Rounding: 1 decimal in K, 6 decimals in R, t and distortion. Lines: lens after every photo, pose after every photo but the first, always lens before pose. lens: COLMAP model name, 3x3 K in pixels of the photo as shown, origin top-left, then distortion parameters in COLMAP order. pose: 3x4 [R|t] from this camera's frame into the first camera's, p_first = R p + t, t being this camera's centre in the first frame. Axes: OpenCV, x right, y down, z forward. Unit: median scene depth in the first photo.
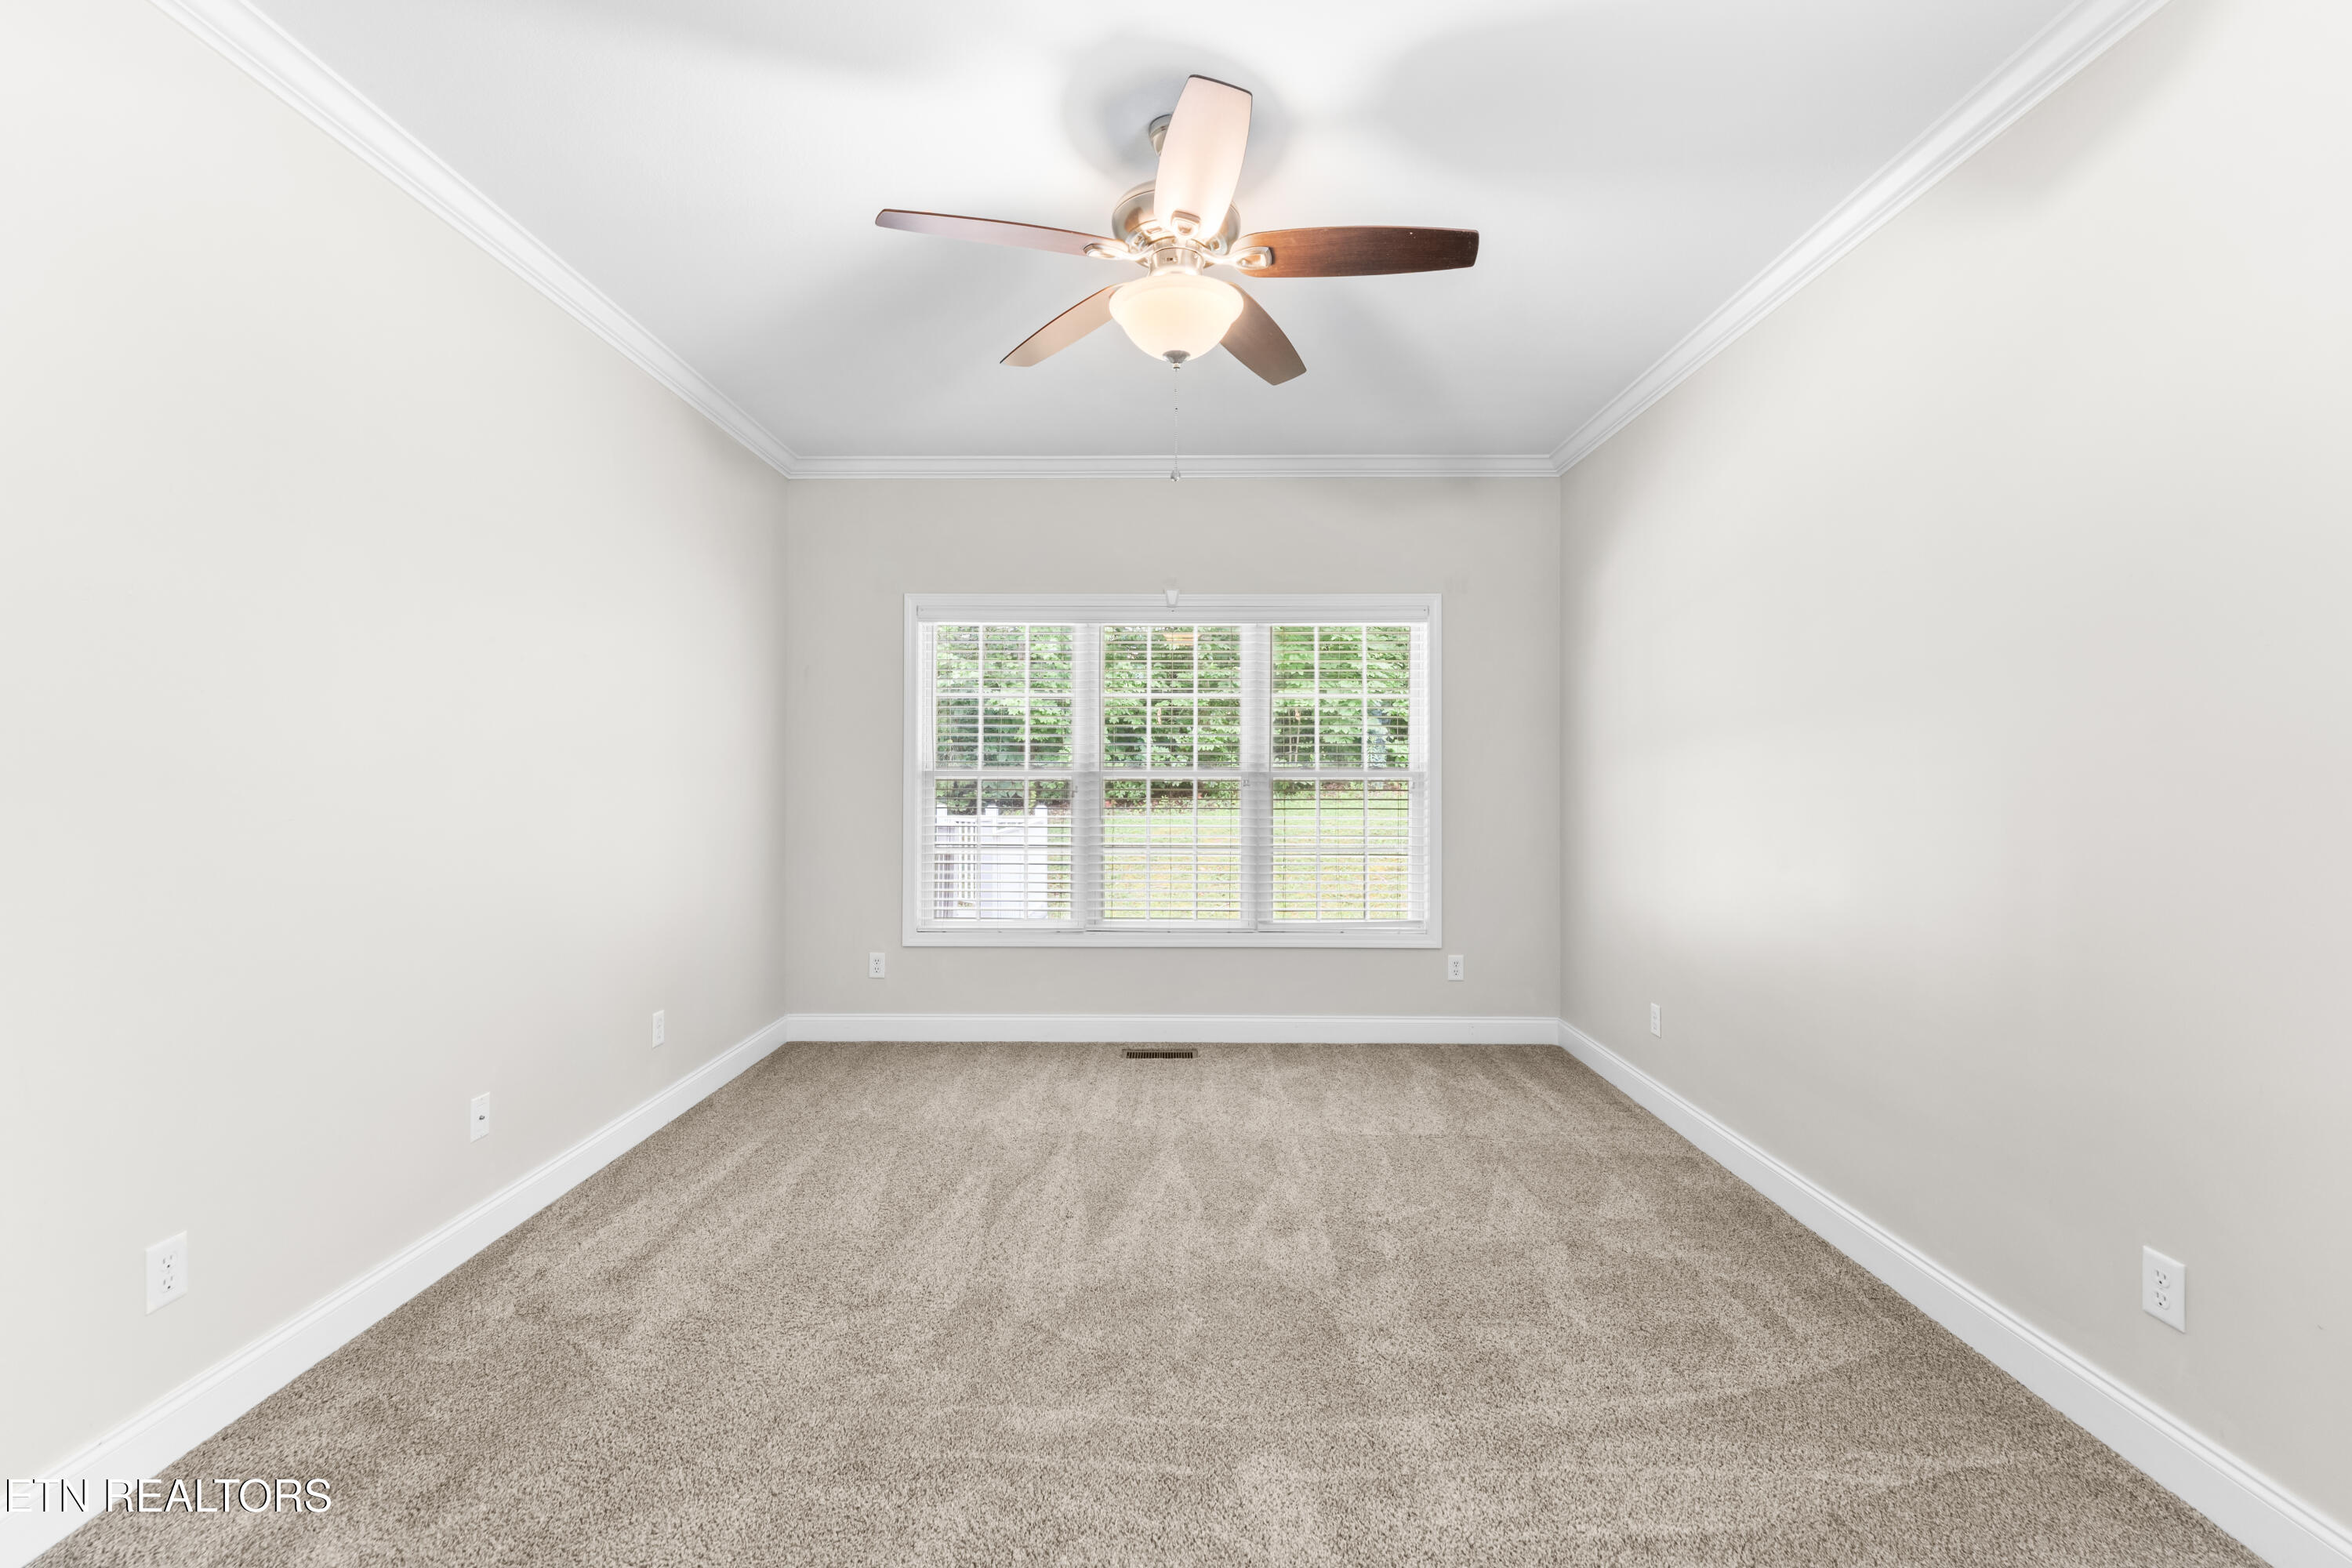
lens RADIAL K [[1027.3, 0, 1170.3], [0, 1027.3, 778.6], [0, 0, 1]] dist [0.000550, -0.001119]
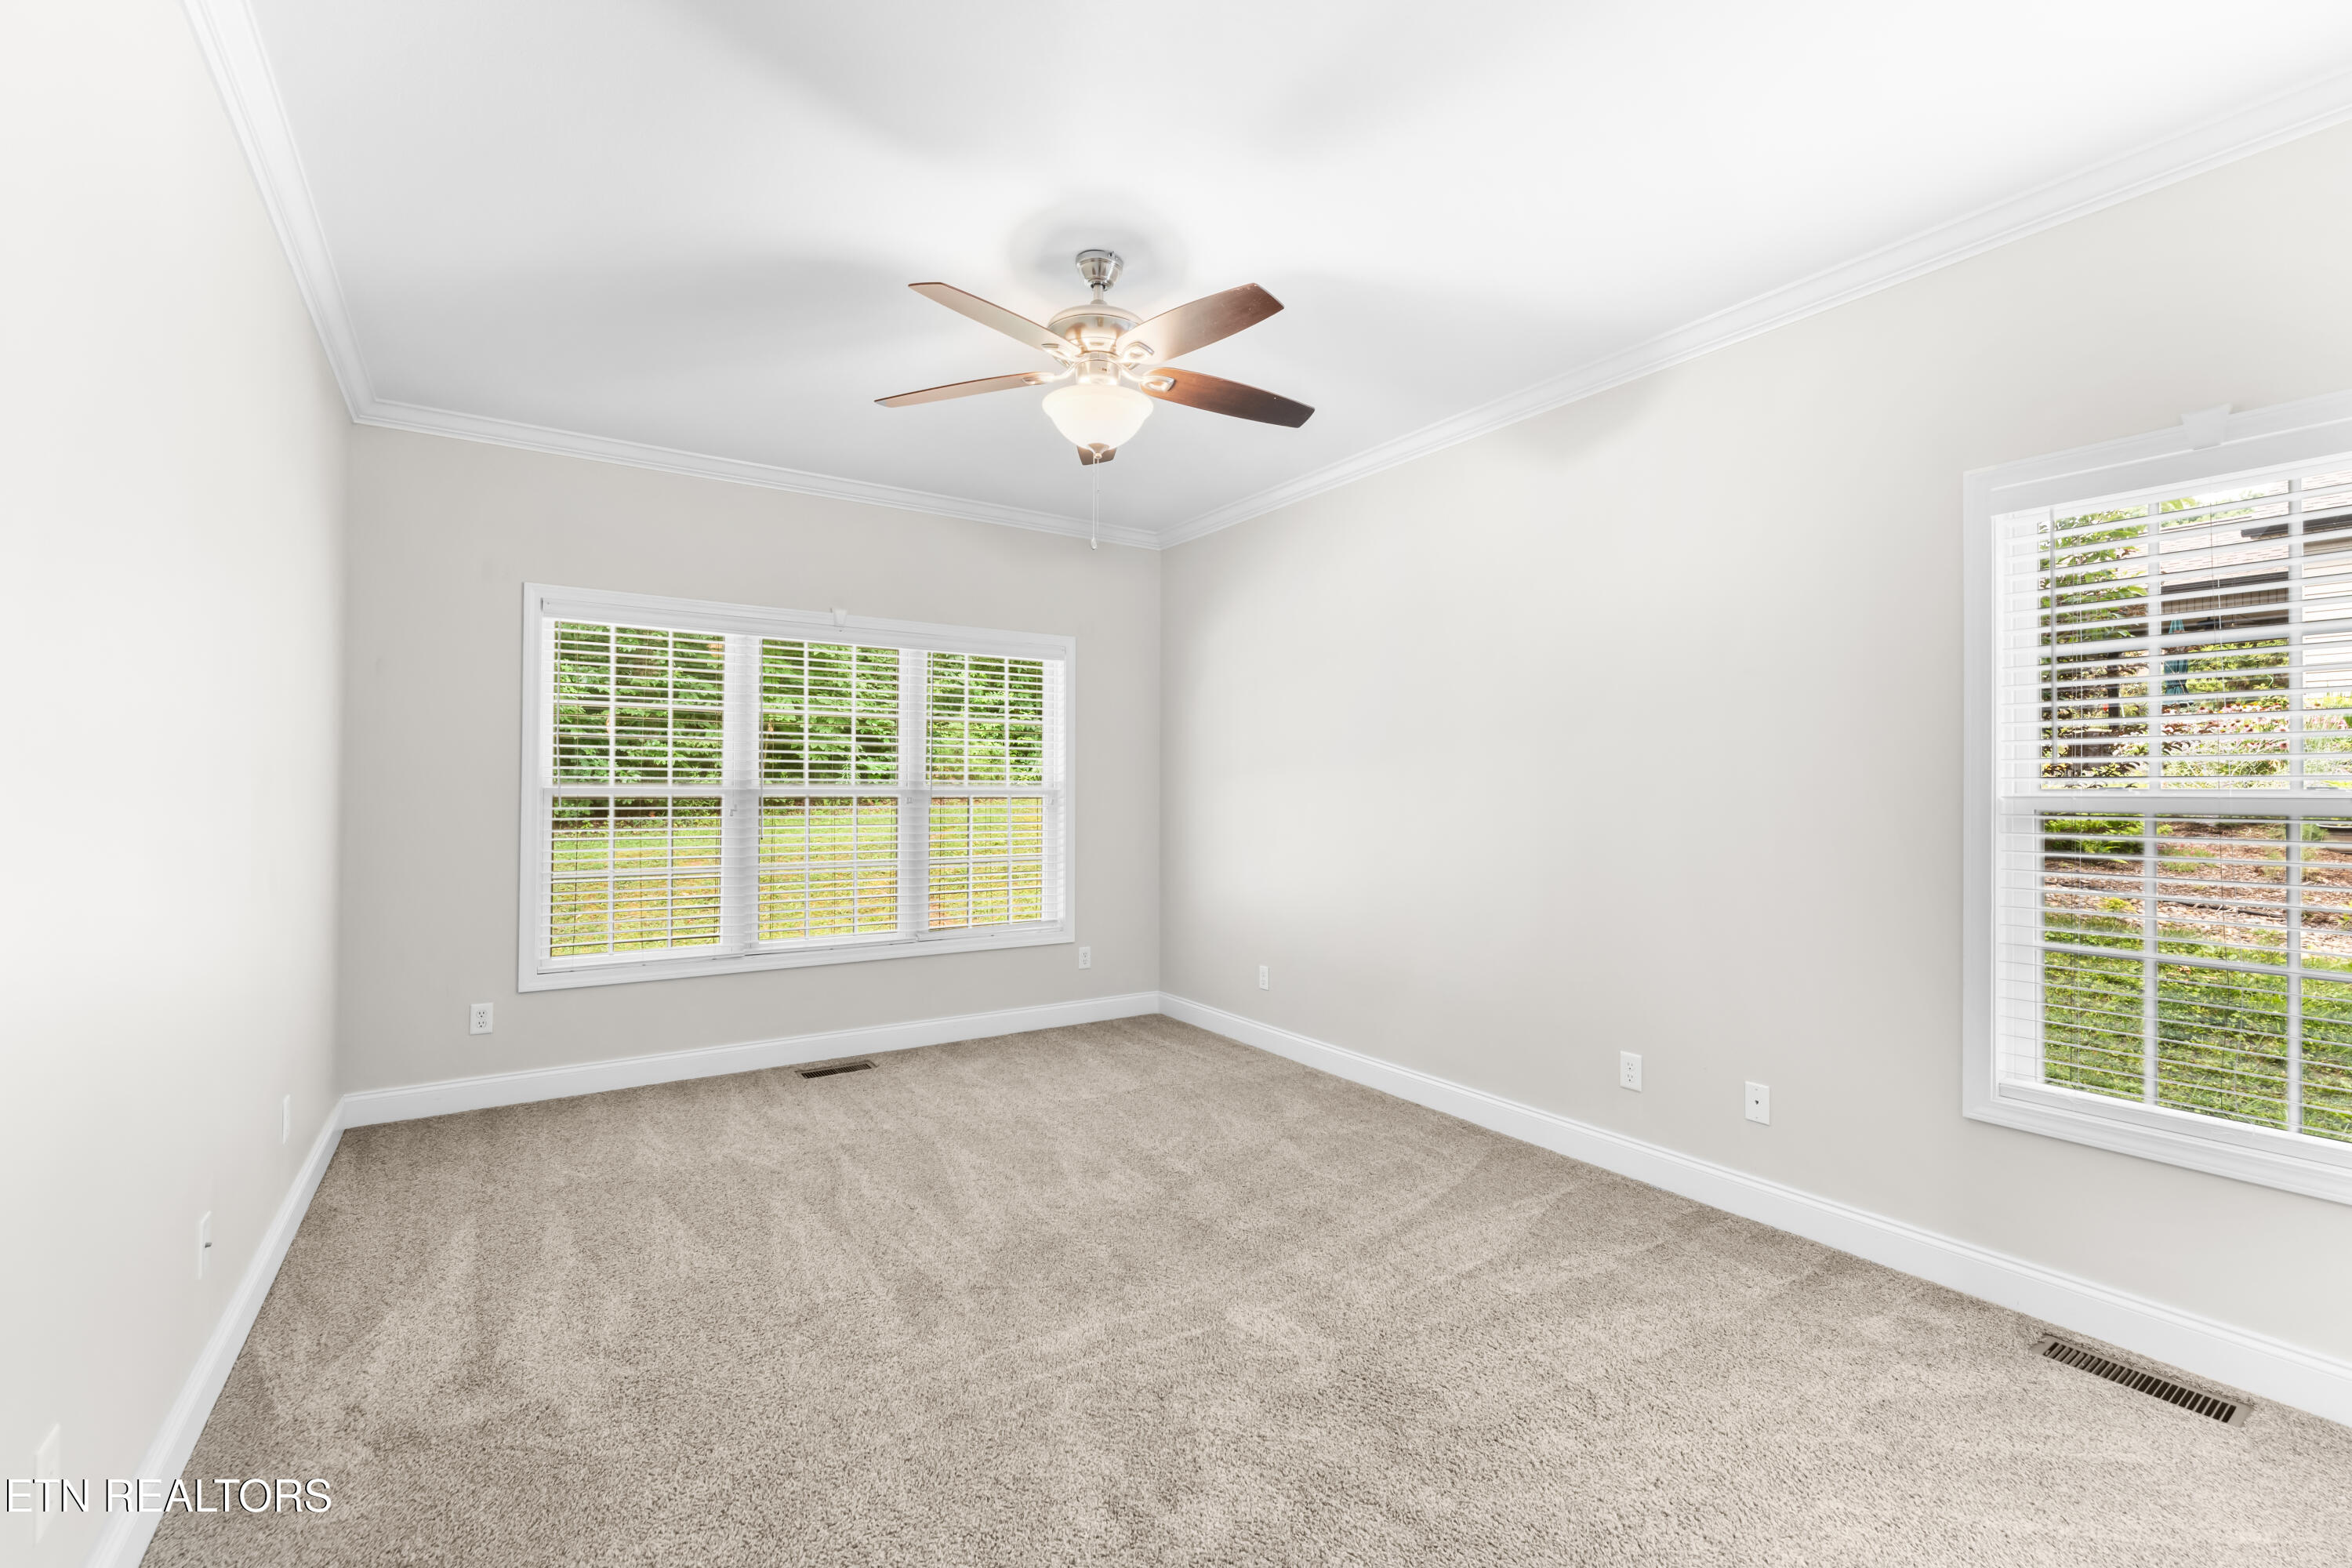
lens RADIAL K [[1027.3, 0, 1186.8], [0, 1027.3, 787.3], [0, 0, 1]] dist [0.000550, -0.001119]
pose [[0.817764, 0.003802, 0.575541, -0.416608], [0.000549, 0.999973, -0.007385, -0.001614], [-0.575554, 0.006355, 0.817739, -0.031635]]
